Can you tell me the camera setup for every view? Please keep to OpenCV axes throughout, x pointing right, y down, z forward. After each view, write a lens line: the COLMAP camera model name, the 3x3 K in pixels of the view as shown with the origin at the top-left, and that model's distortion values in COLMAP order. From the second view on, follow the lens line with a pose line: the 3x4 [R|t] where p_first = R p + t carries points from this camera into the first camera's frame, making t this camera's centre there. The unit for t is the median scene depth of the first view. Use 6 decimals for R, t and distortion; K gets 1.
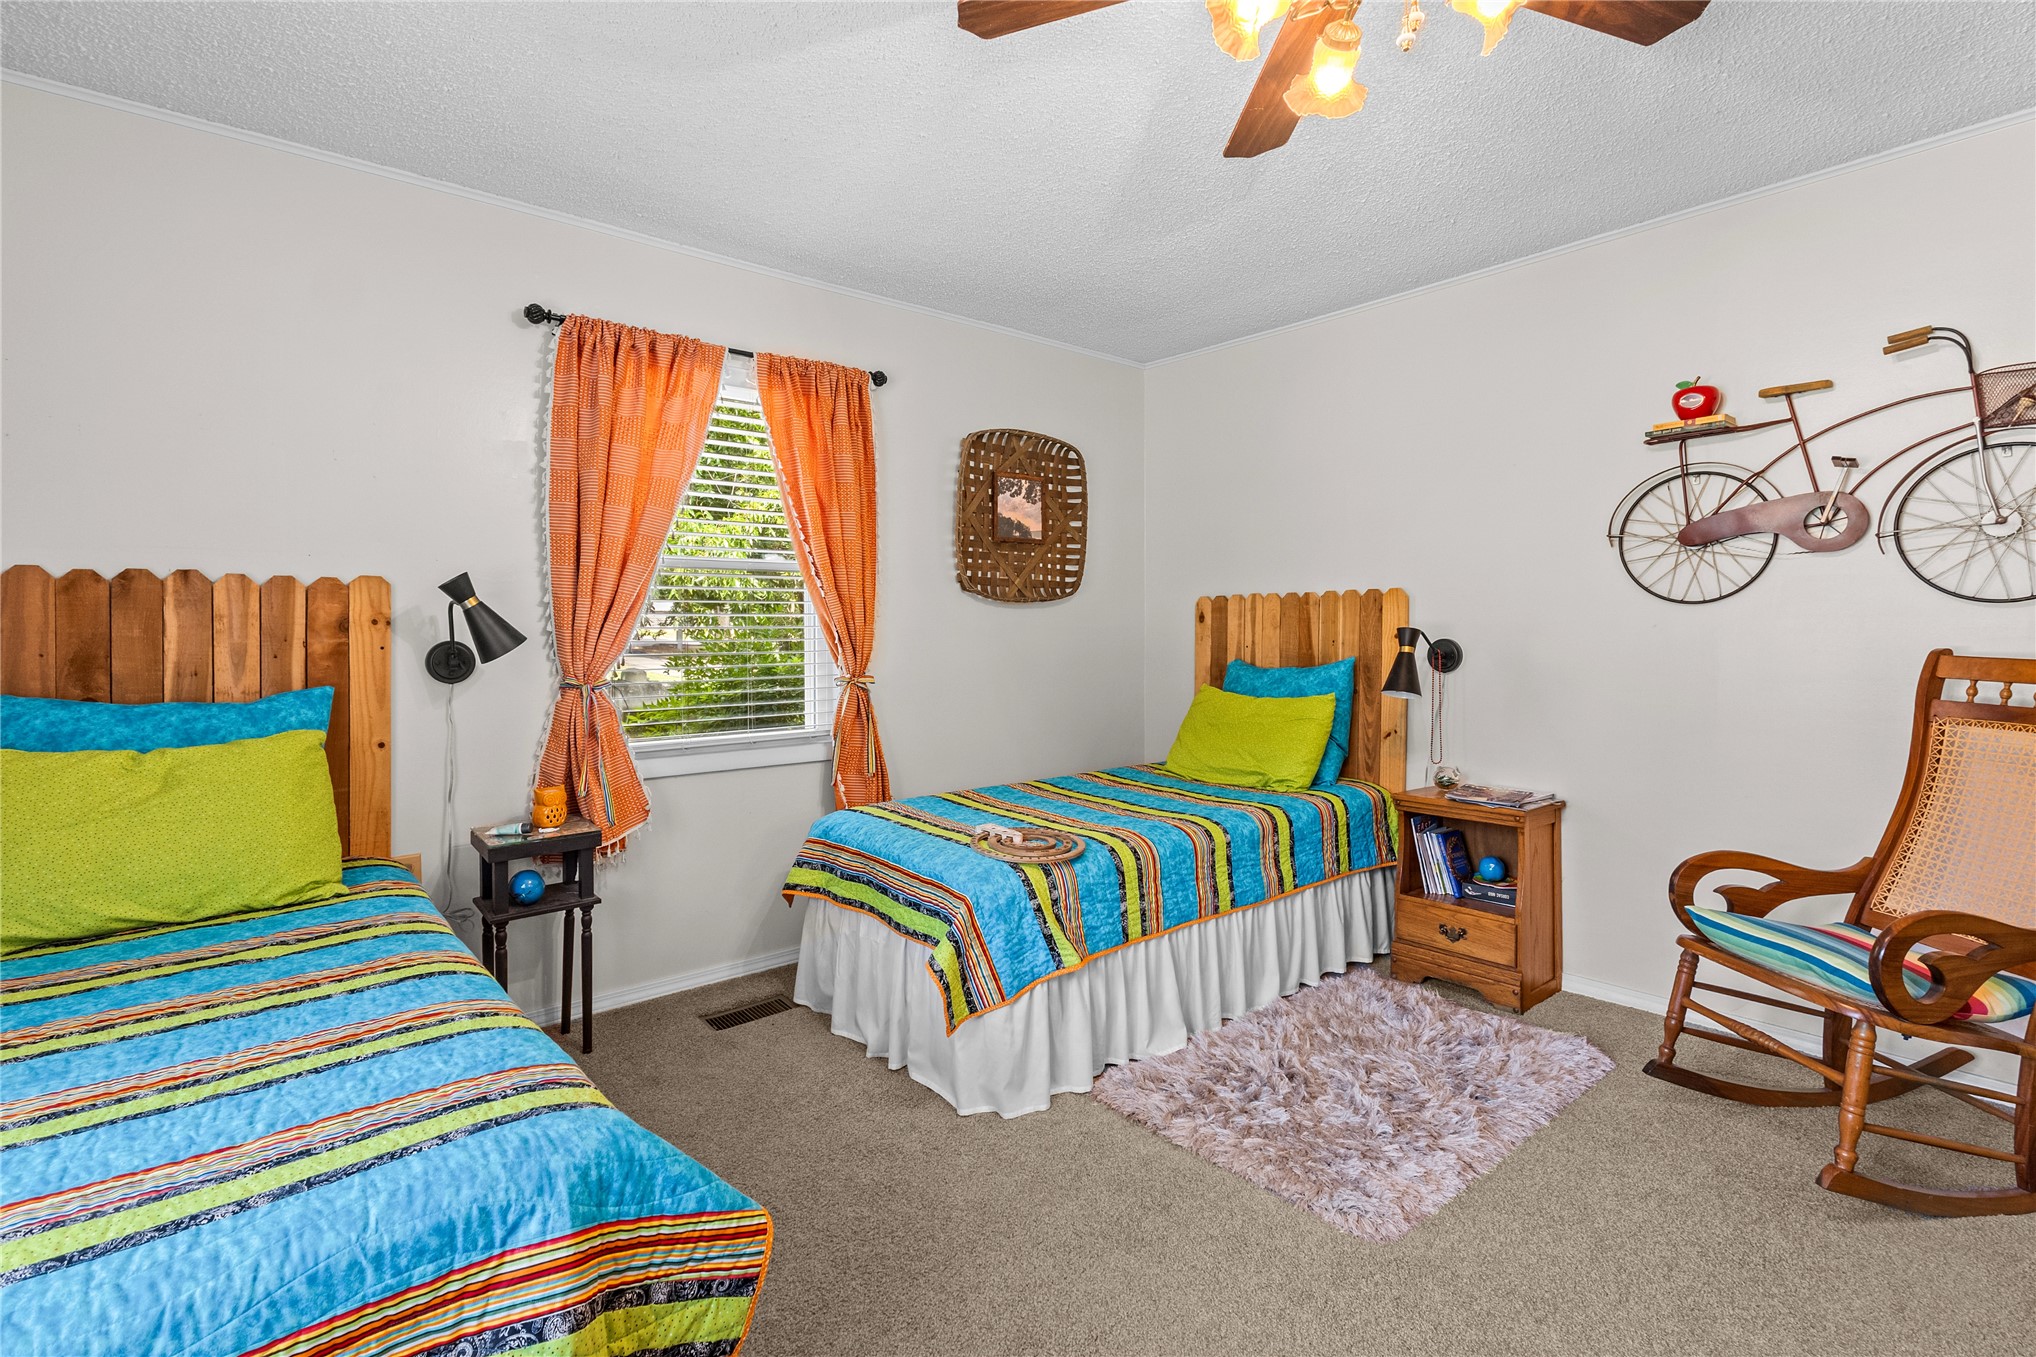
lens RADIAL K [[953.2, 0, 1041.4], [0, 953.2, 665.0], [0, 0, 1]] dist [0.000692, 0.002888]
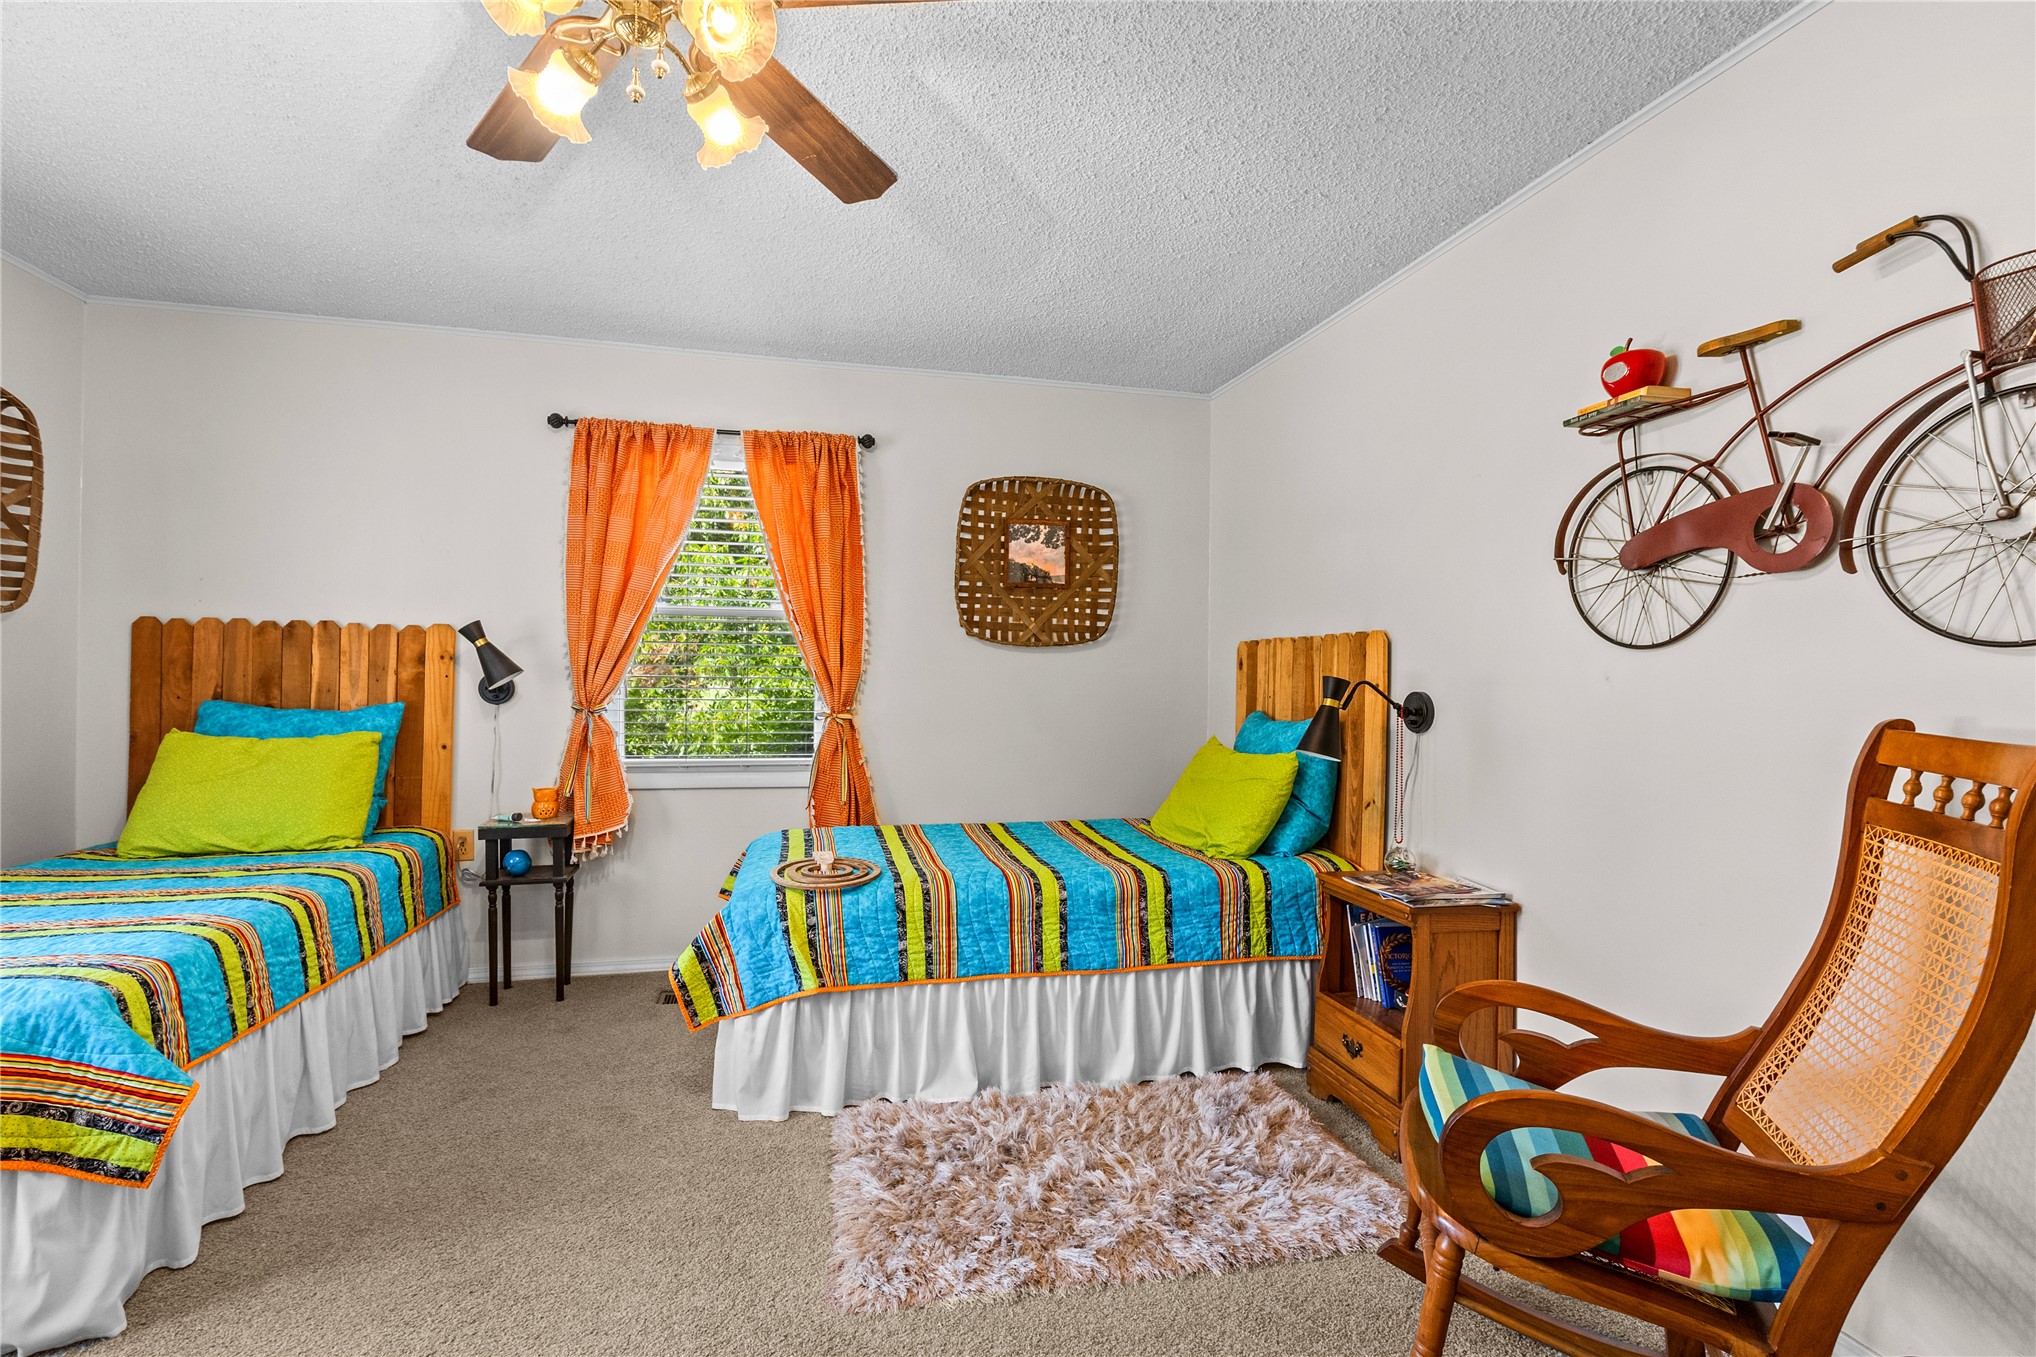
lens RADIAL K [[953.2, 0, 1015.7], [0, 953.2, 694.1], [0, 0, 1]] dist [0.000692, 0.002888]
pose [[0.888767, 0.026099, -0.457616, 0.615868], [-0.035705, 0.999286, -0.012353, -0.004001], [0.456967, 0.027319, 0.889064, 0.143457]]
